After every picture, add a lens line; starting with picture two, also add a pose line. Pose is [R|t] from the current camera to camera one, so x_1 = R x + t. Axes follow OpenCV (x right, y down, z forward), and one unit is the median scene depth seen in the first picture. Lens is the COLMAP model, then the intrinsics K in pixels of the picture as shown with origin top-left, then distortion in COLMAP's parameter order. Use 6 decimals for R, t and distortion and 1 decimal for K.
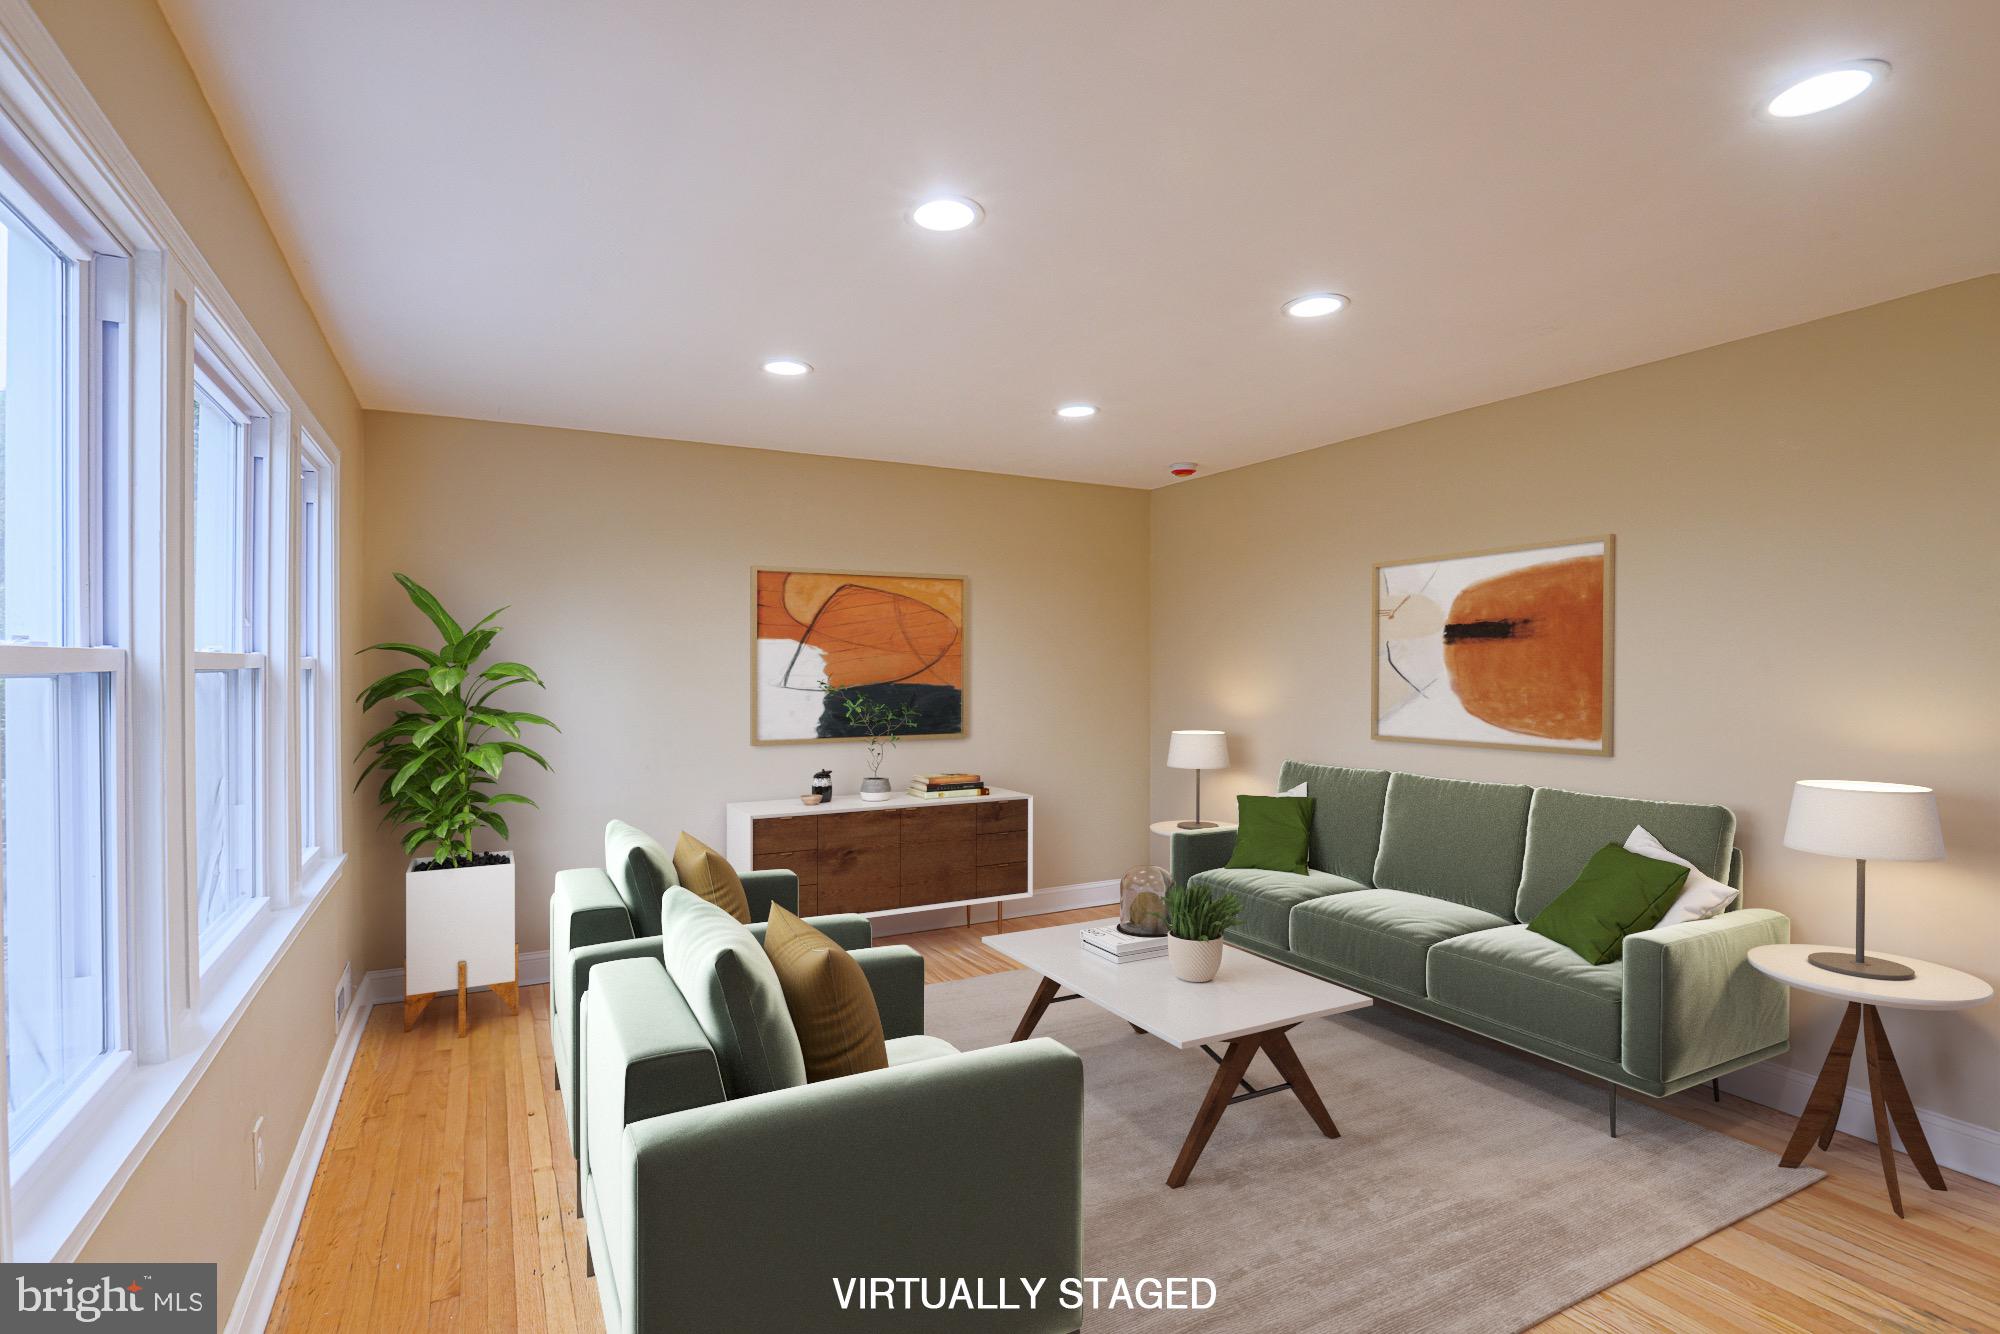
lens RADIAL K [[977.5, 0, 1000.0], [0, 977.5, 667.0], [0, 0, 1]] dist [0.000746, -0.000042]
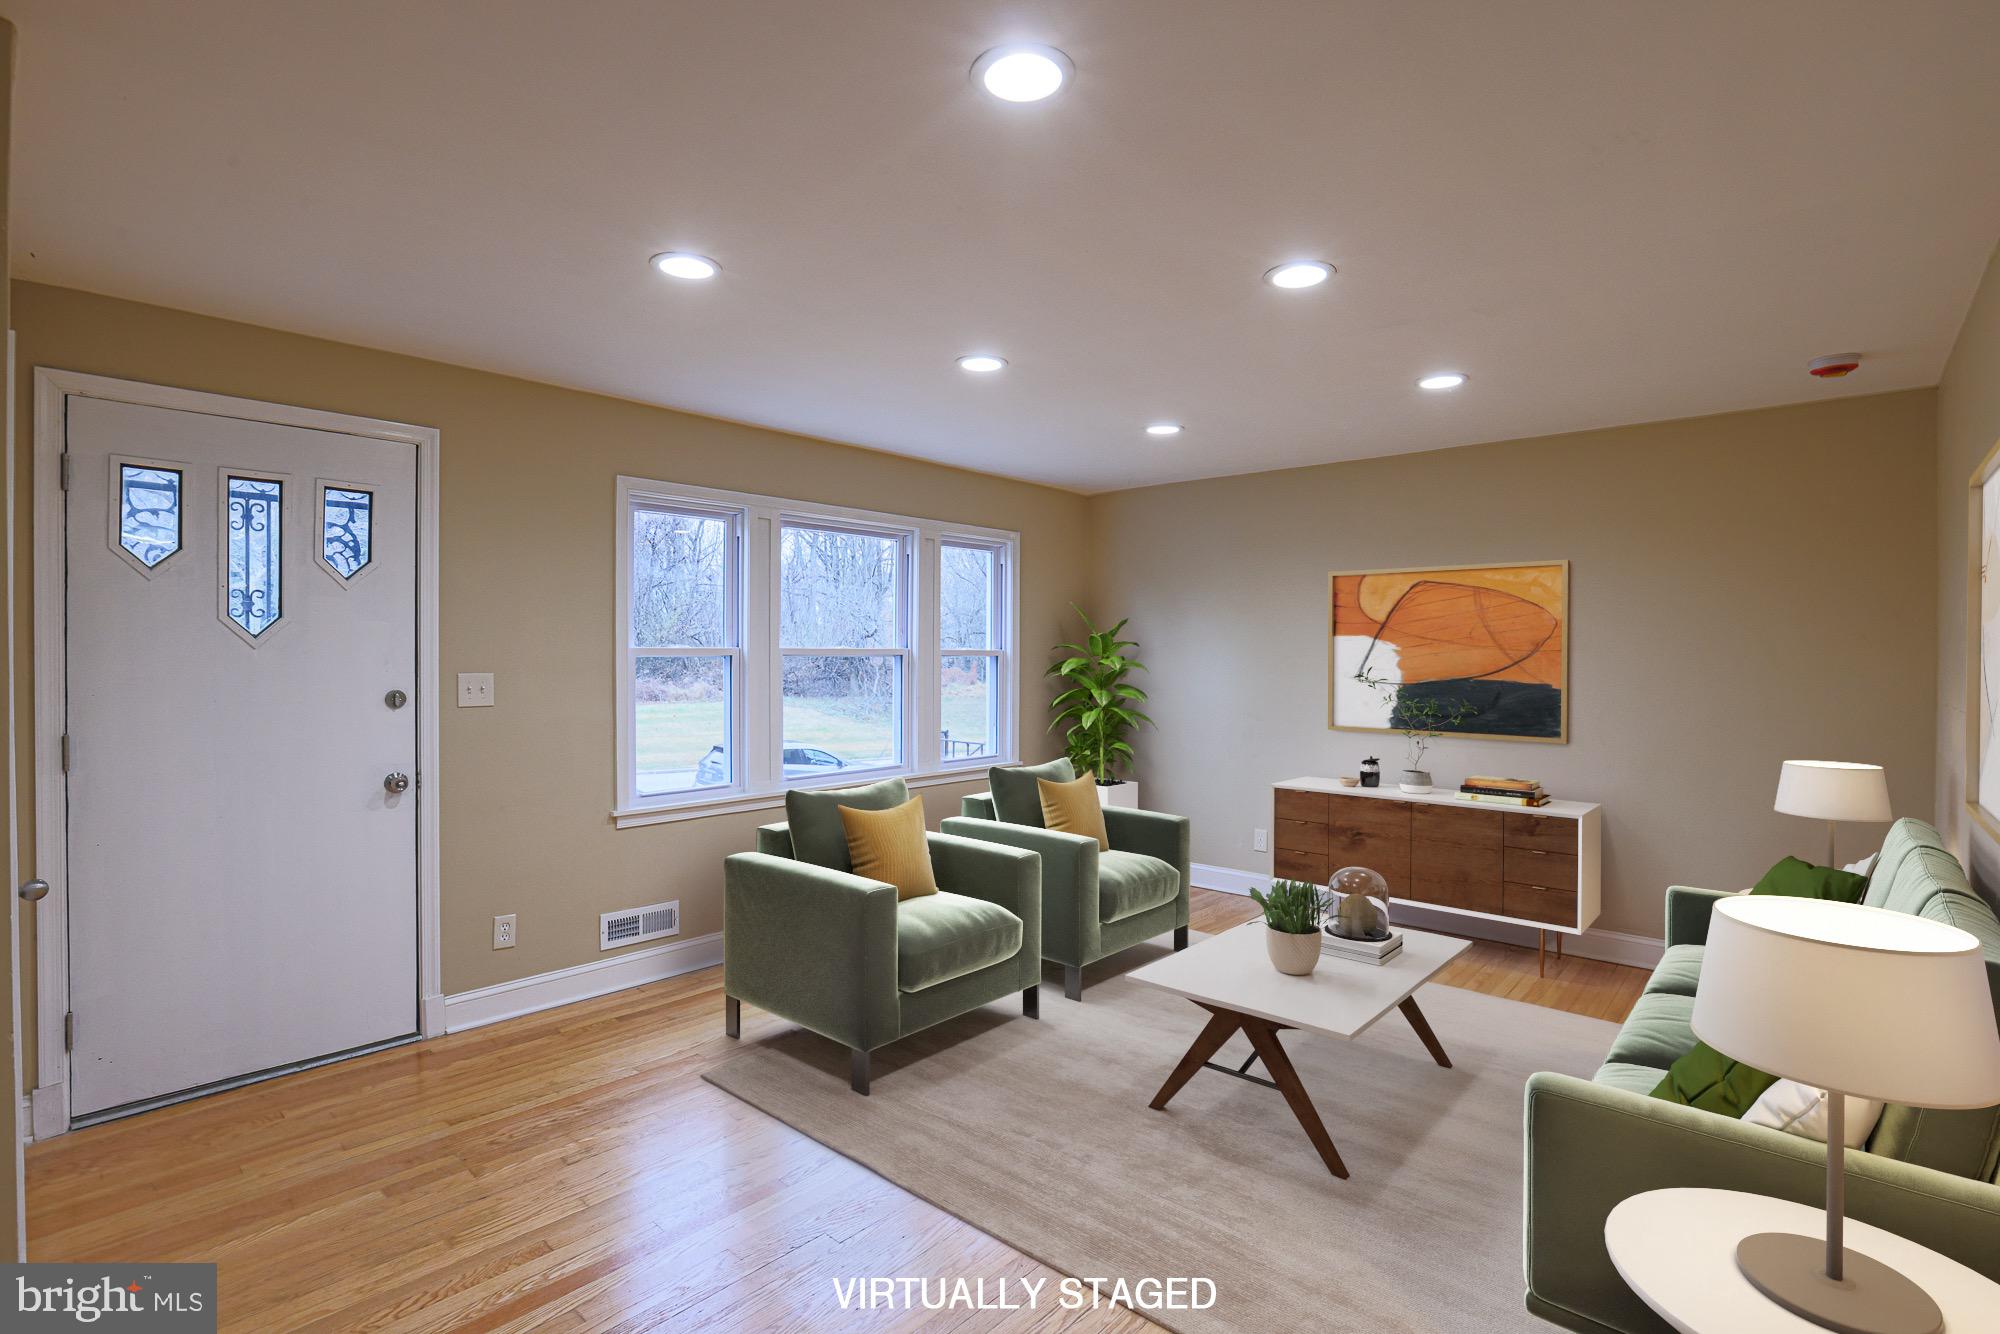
lens RADIAL K [[977.5, 0, 1000.0], [0, 977.5, 667.0], [0, 0, 1]] dist [0.000746, -0.000042]
pose [[0.358280, 0.016502, -0.933468, 0.655844], [-0.009216, 0.999858, 0.014139, -0.005212], [0.933569, 0.003537, 0.358381, 0.225853]]
